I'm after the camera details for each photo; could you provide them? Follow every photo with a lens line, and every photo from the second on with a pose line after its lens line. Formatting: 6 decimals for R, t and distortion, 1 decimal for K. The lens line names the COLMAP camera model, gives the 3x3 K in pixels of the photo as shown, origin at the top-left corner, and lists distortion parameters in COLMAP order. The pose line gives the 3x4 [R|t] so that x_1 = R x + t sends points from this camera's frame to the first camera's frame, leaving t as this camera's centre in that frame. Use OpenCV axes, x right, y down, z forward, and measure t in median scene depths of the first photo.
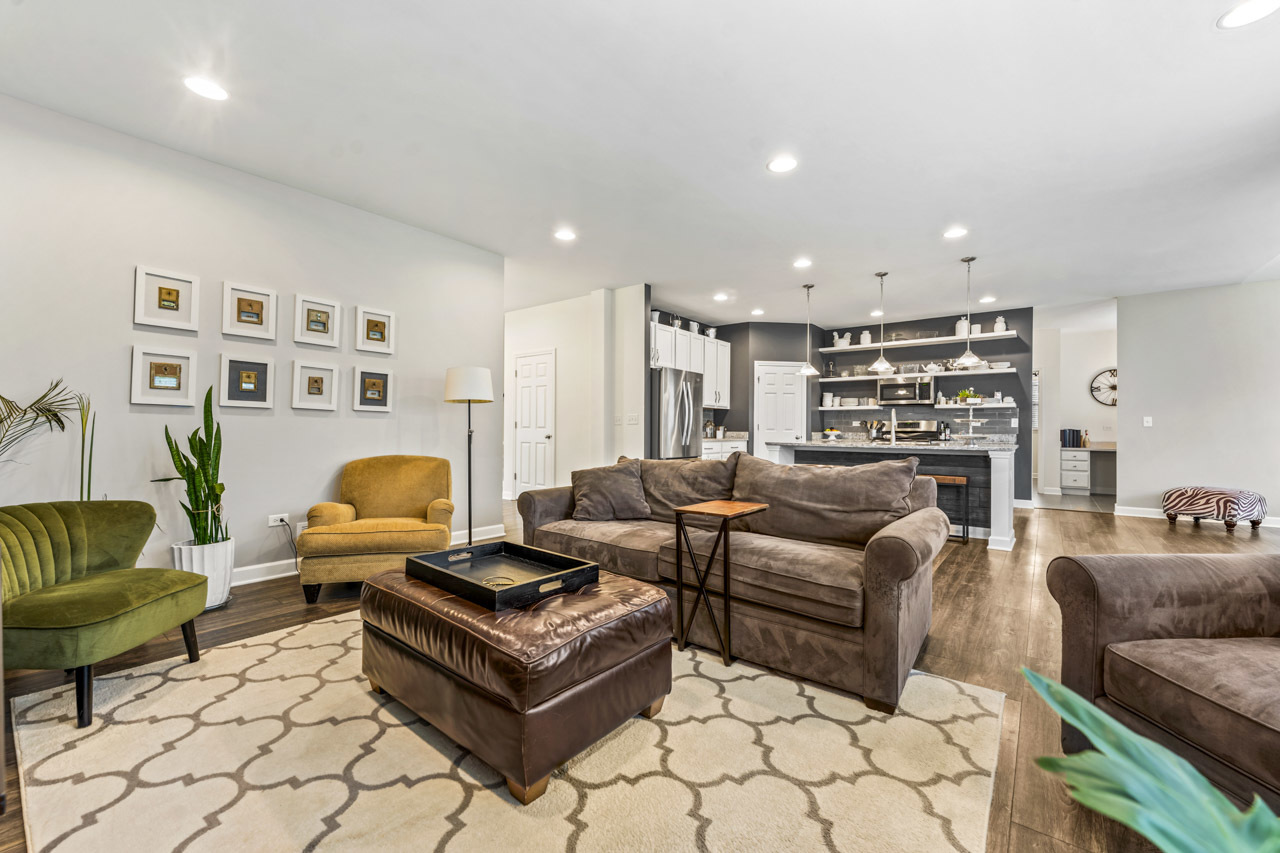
lens RADIAL K [[520.9, 0, 645.5], [0, 520.9, 419.2], [0, 0, 1]] dist [0.004289, -0.001394]
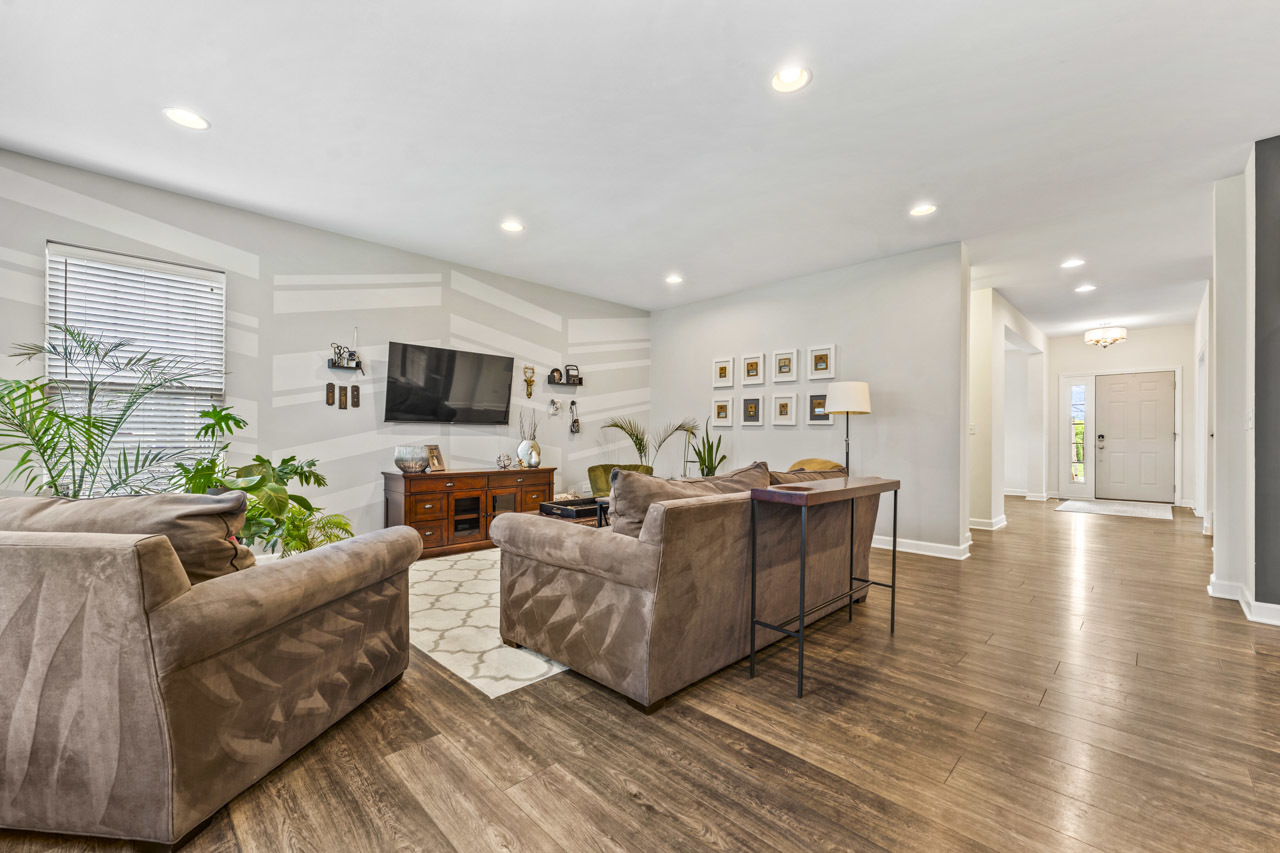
lens RADIAL K [[520.9, 0, 637.4], [0, 520.9, 434.6], [0, 0, 1]] dist [0.004289, -0.001394]
pose [[-0.130898, -0.007612, -0.991367, 0.499244], [0.014525, 0.999848, -0.009595, 0.009486], [0.991289, -0.015656, -0.130768, 0.427728]]
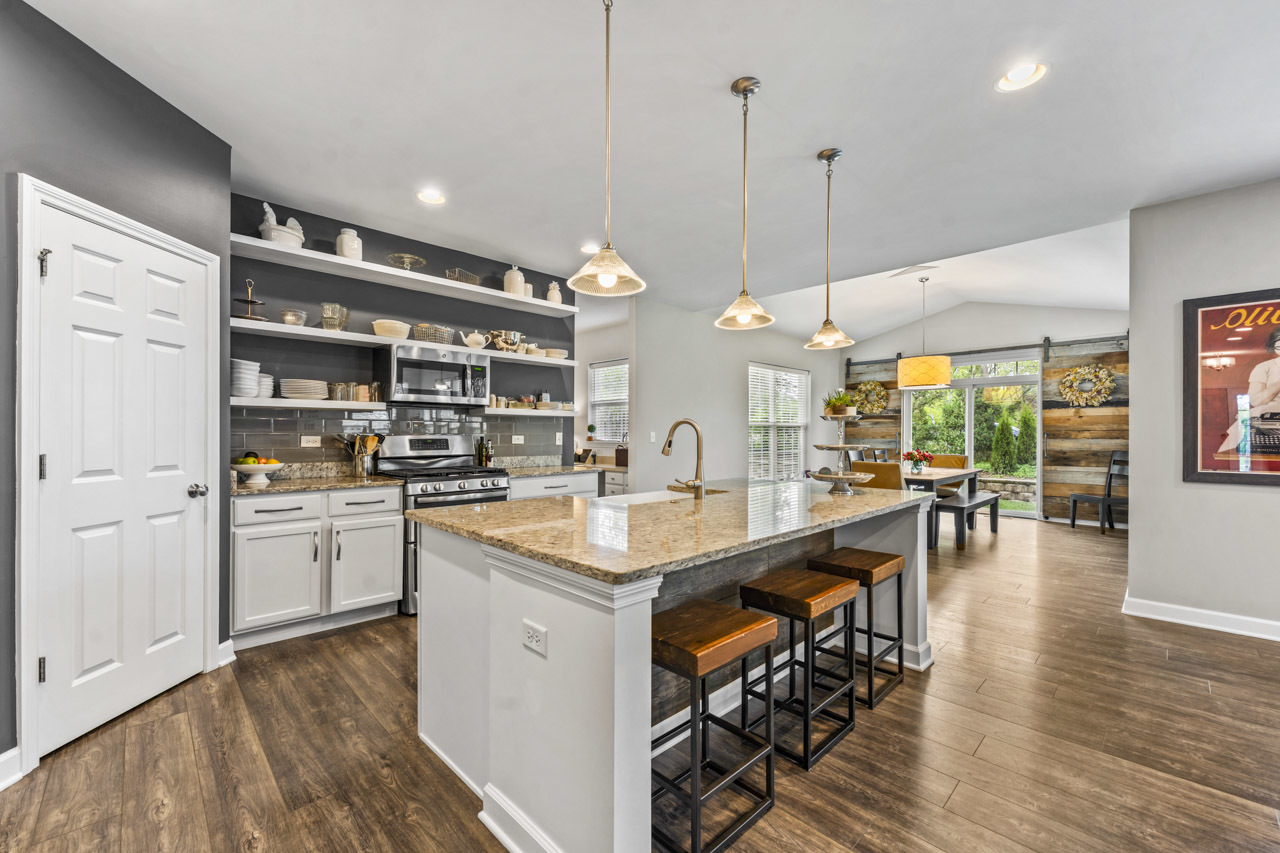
lens RADIAL K [[520.9, 0, 632.6], [0, 520.9, 435.5], [0, 0, 1]] dist [0.004289, -0.001394]
pose [[0.145214, -0.007889, 0.989369, 0.027362], [-0.022411, 0.999685, 0.011261, -0.008236], [-0.989146, -0.023808, 0.144992, 0.843259]]
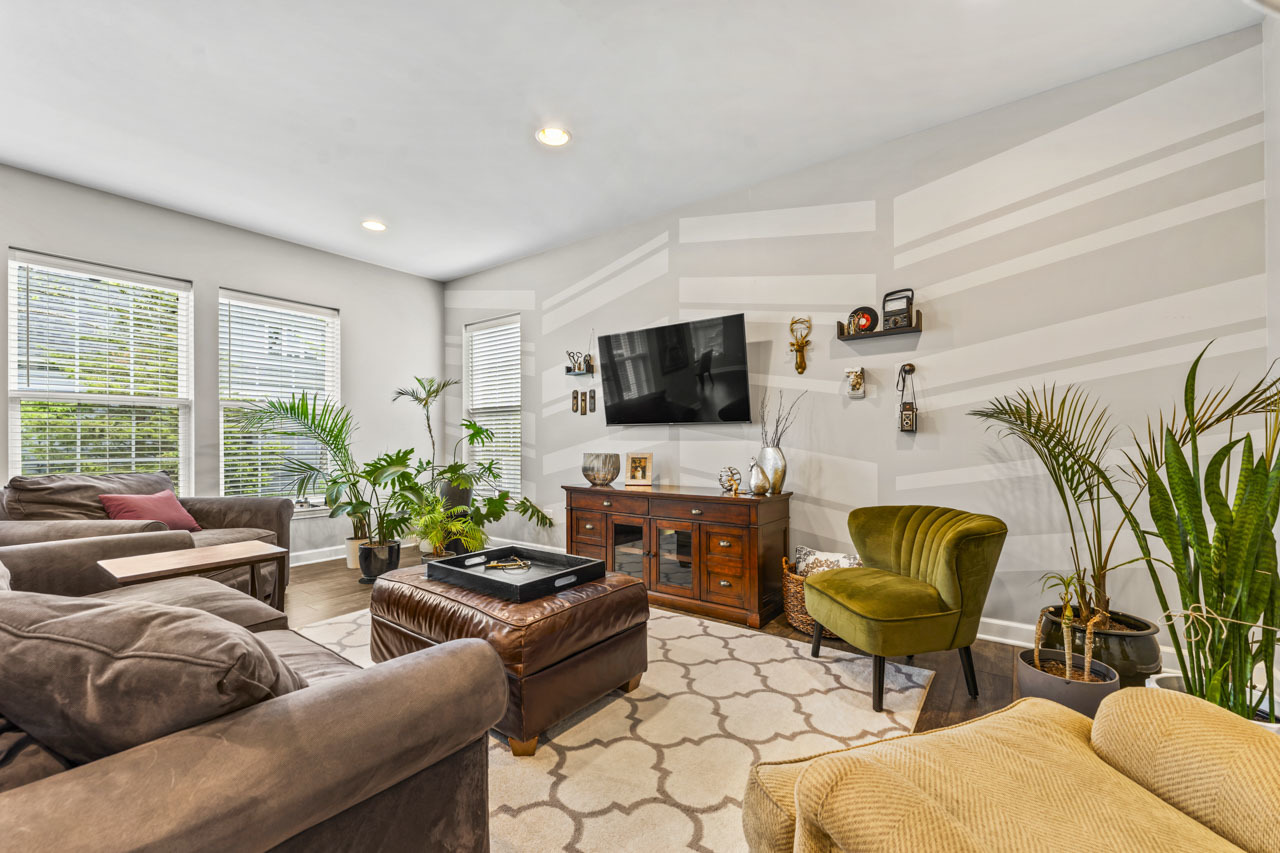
lens RADIAL K [[520.9, 0, 636.9], [0, 520.9, 438.8], [0, 0, 1]] dist [0.004289, -0.001394]
pose [[-0.999879, 0.000485, -0.015524, -0.152482], [0.000906, 0.999632, -0.027110, 0.012971], [0.015505, -0.027121, -0.999512, 0.622819]]
